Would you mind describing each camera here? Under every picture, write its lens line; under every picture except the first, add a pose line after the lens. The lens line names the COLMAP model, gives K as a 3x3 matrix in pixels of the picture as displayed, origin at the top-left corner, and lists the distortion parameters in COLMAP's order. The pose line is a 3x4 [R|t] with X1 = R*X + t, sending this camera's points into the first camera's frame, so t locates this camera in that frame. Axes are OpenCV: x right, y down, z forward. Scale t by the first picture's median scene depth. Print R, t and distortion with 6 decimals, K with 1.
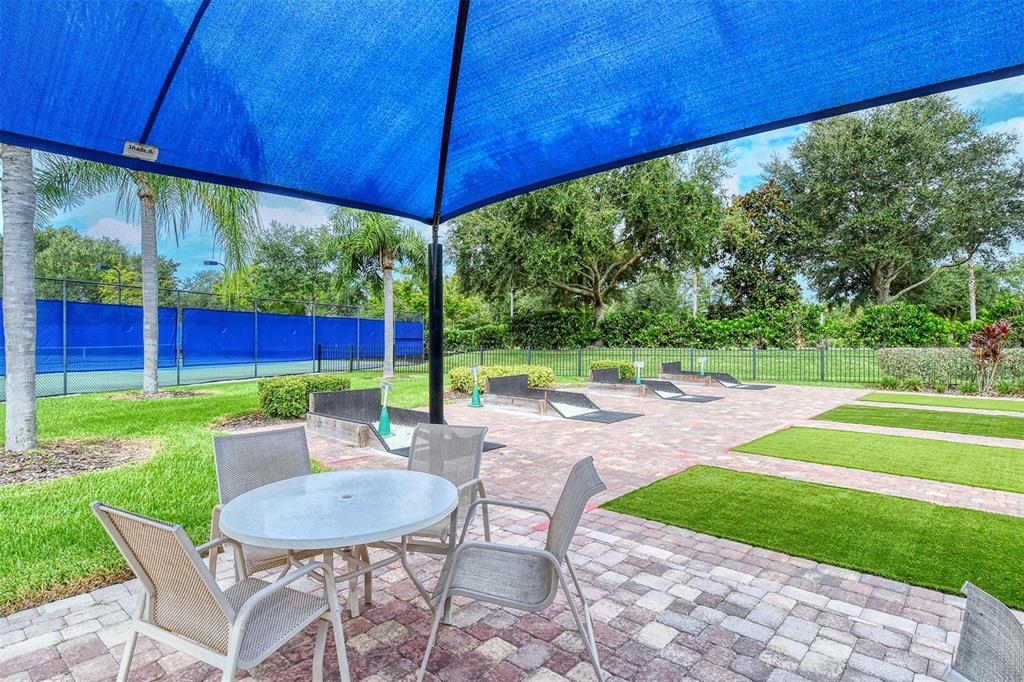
lens RADIAL K [[556.1, 0, 515.6], [0, 556.1, 329.2], [0, 0, 1]] dist [0.005337, 0.000135]
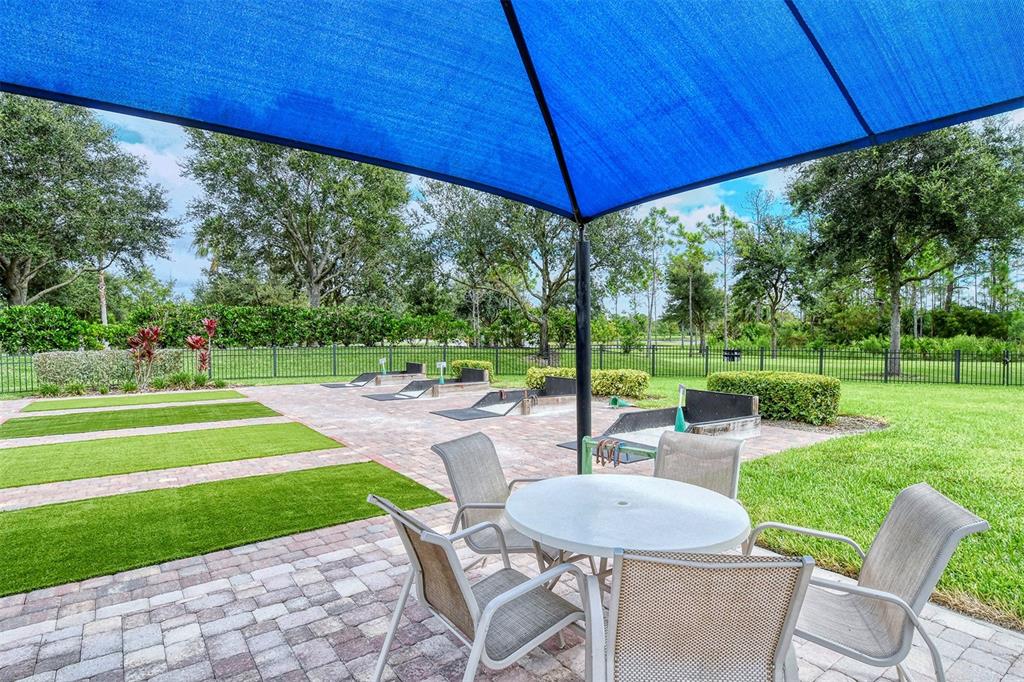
lens RADIAL K [[556.1, 0, 515.6], [0, 556.1, 329.2], [0, 0, 1]] dist [0.005337, 0.000135]
pose [[0.217843, 0.004404, 0.975974, -0.221499], [0.002155, 0.999985, -0.004993, 0.004416], [-0.975981, 0.003191, 0.217831, 0.107757]]
